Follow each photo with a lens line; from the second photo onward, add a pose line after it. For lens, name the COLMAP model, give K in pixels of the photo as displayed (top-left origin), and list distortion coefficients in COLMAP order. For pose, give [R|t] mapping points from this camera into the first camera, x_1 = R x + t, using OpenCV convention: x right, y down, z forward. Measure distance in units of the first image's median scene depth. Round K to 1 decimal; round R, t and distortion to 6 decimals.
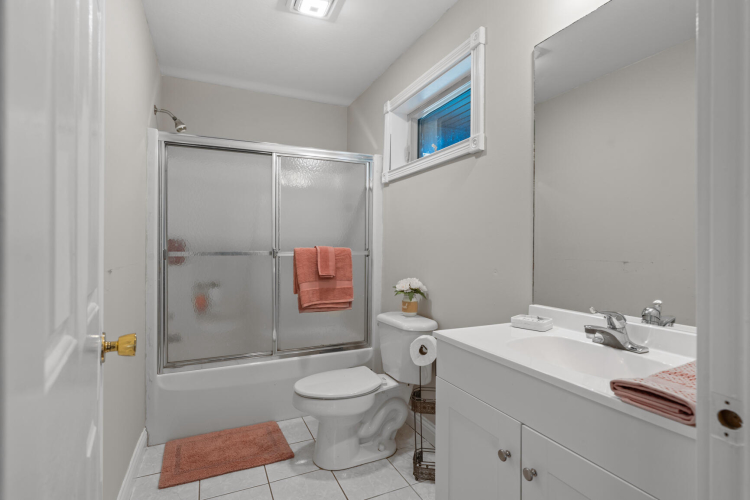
lens RADIAL K [[363.9, 0, 374.6], [0, 363.9, 251.9], [0, 0, 1]] dist [-0.004212, 0.000706]
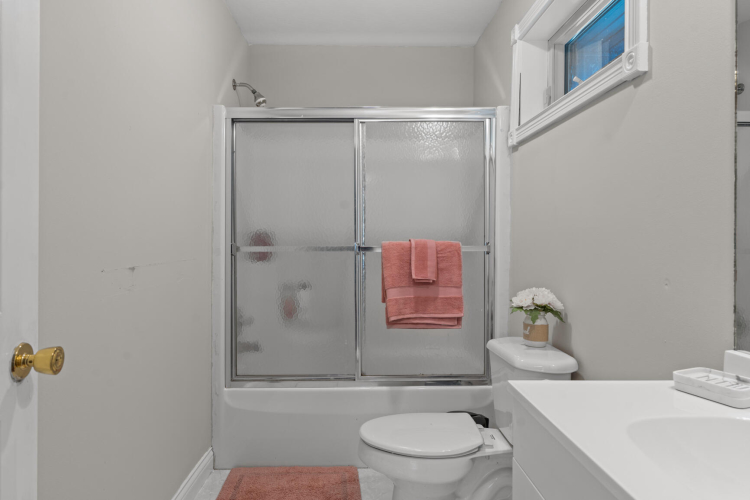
lens RADIAL K [[457.6, 0, 372.9], [0, 457.6, 243.5], [0, 0, 1]] dist [-0.003381, 0.007969]
pose [[0.915627, 0.000676, -0.402029, 0.147905], [-0.003299, 0.999978, -0.005831, -0.001671], [0.402016, 0.006665, 0.915608, 0.125405]]
